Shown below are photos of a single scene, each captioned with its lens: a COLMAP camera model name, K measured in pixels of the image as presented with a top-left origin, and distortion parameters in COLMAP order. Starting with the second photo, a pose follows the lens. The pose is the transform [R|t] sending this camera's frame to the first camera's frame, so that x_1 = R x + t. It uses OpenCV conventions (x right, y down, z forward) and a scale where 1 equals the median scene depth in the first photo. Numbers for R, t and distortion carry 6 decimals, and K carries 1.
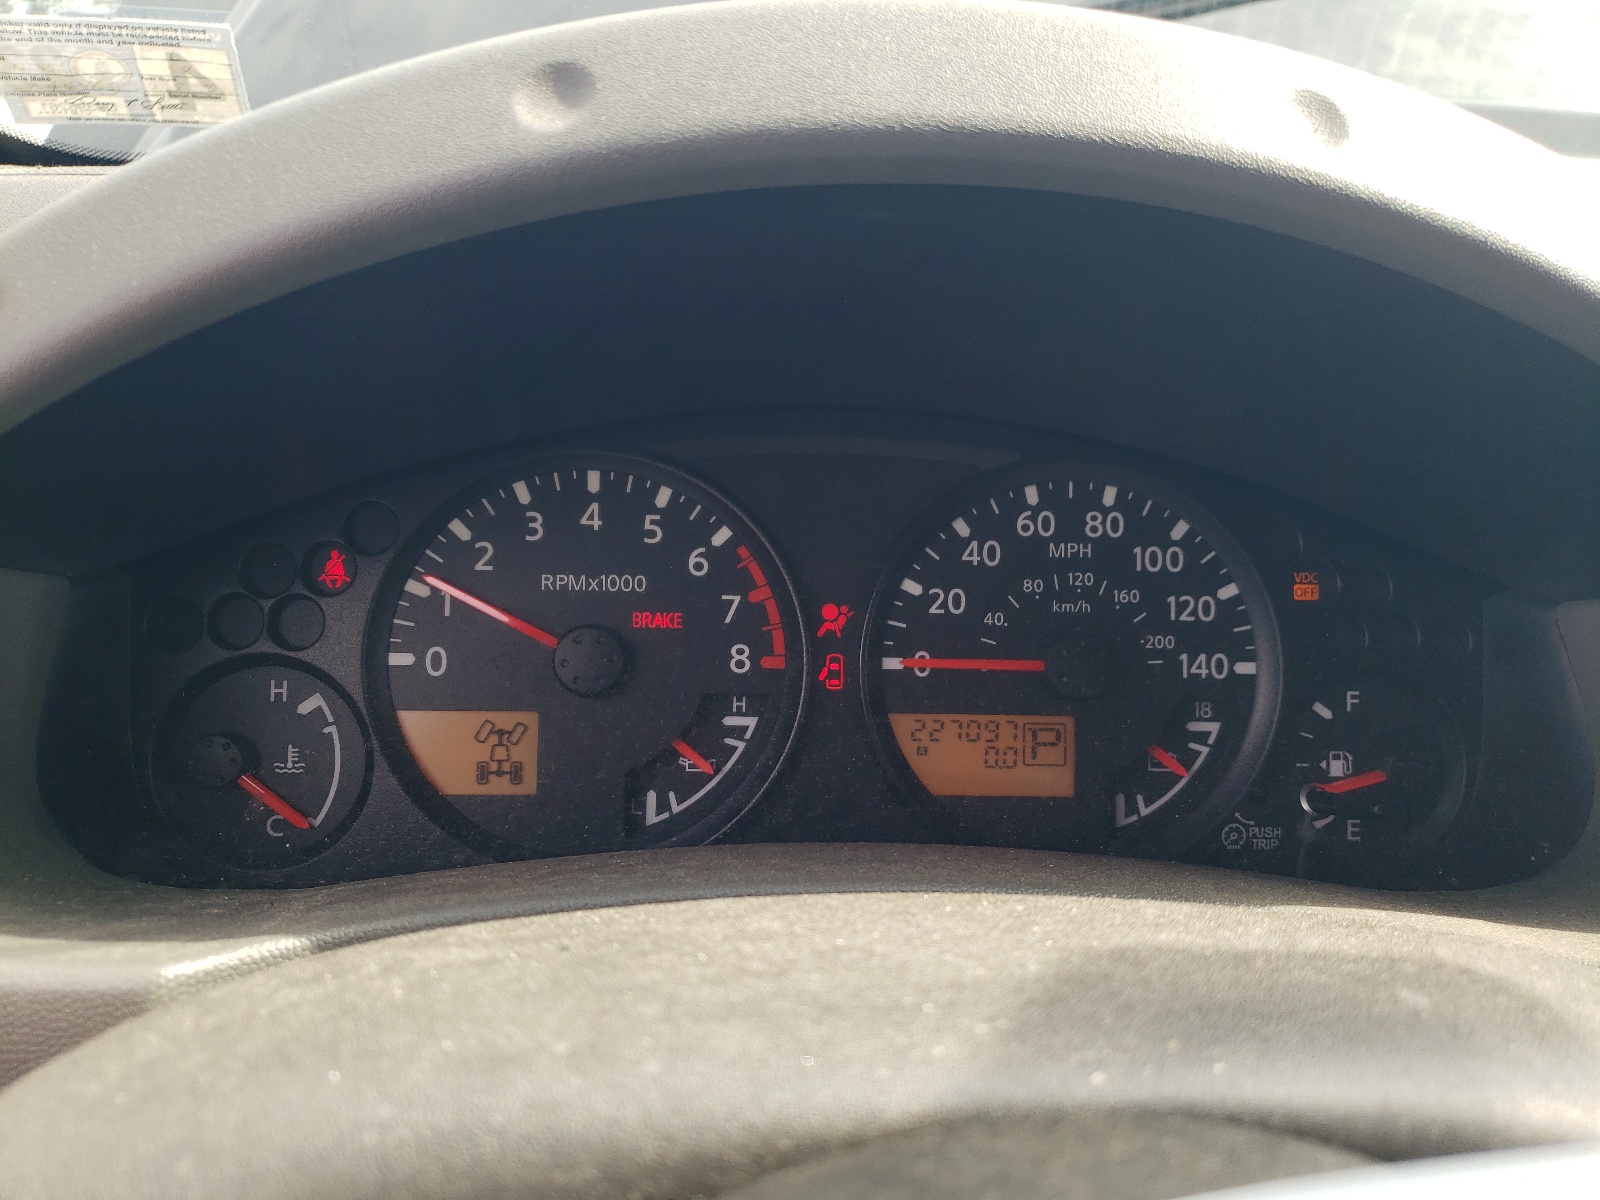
lens RADIAL K [[1234.6, 0, 796.4], [0, 1234.6, 599.2], [0, 0, 1]] dist [0.006133, -0.000448]
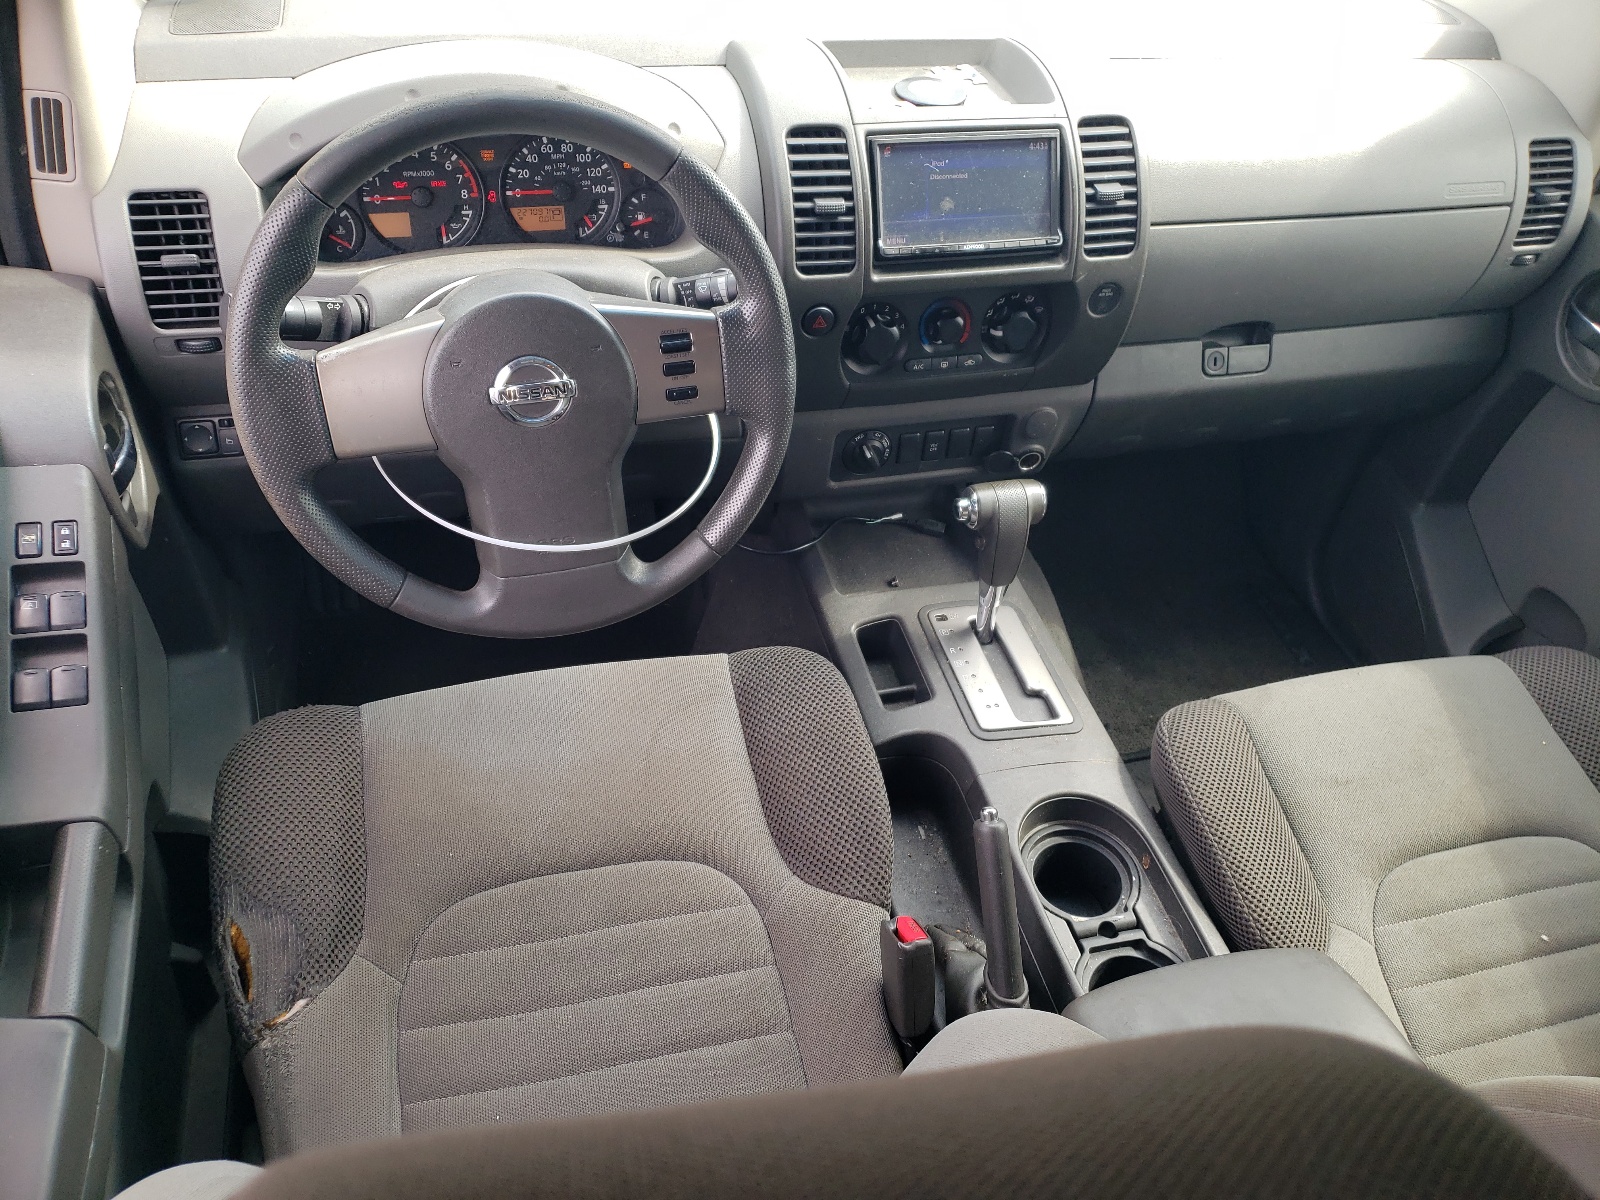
lens RADIAL K [[1234.6, 0, 798.7], [0, 1234.6, 593.6], [0, 0, 1]] dist [0.006133, -0.000448]
pose [[0.981826, -0.102384, 0.159794, 0.206545], [0.025550, 0.905640, 0.423276, -0.381141], [-0.188053, -0.411501, 0.891798, -2.744625]]
